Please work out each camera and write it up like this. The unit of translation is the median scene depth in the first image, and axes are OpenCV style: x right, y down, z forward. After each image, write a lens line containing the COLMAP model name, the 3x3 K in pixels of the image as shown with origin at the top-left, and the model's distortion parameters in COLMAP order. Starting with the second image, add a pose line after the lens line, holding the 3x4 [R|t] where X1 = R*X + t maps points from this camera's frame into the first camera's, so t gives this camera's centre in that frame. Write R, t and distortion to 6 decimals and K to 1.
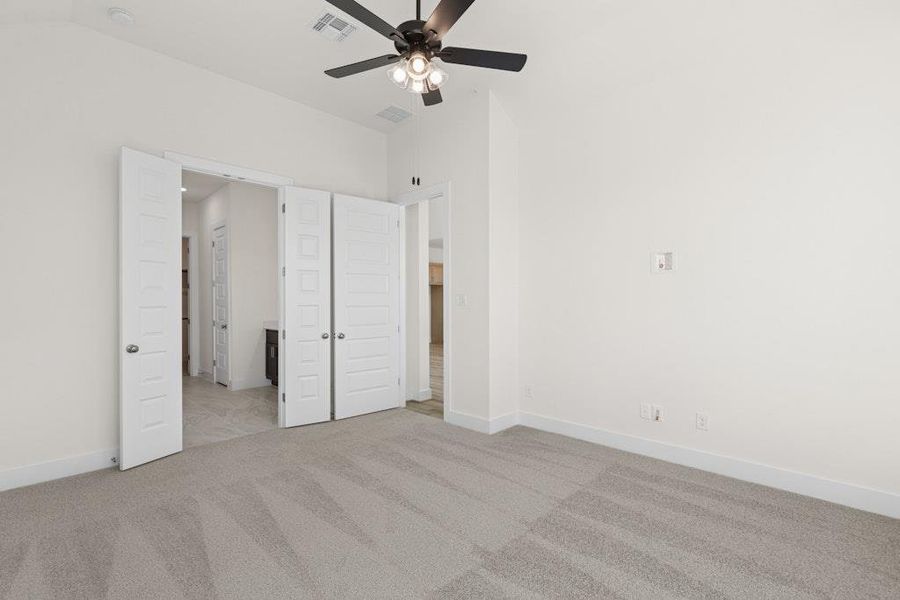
lens RADIAL K [[410.8, 0, 452.8], [0, 410.8, 301.4], [0, 0, 1]] dist [-0.001195, 0.000486]
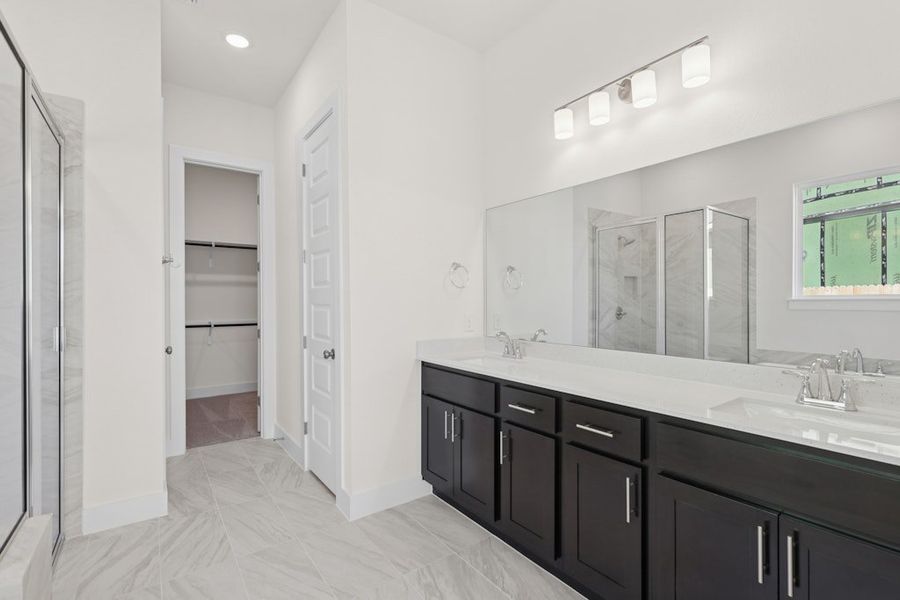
lens RADIAL K [[410.8, 0, 447.6], [0, 410.8, 300.1], [0, 0, 1]] dist [-0.001195, 0.000486]
pose [[0.985453, 0.004860, -0.169881, -0.358958], [-0.004570, 0.999987, 0.002100, 0.005049], [0.169889, -0.001294, 0.985462, 0.595308]]
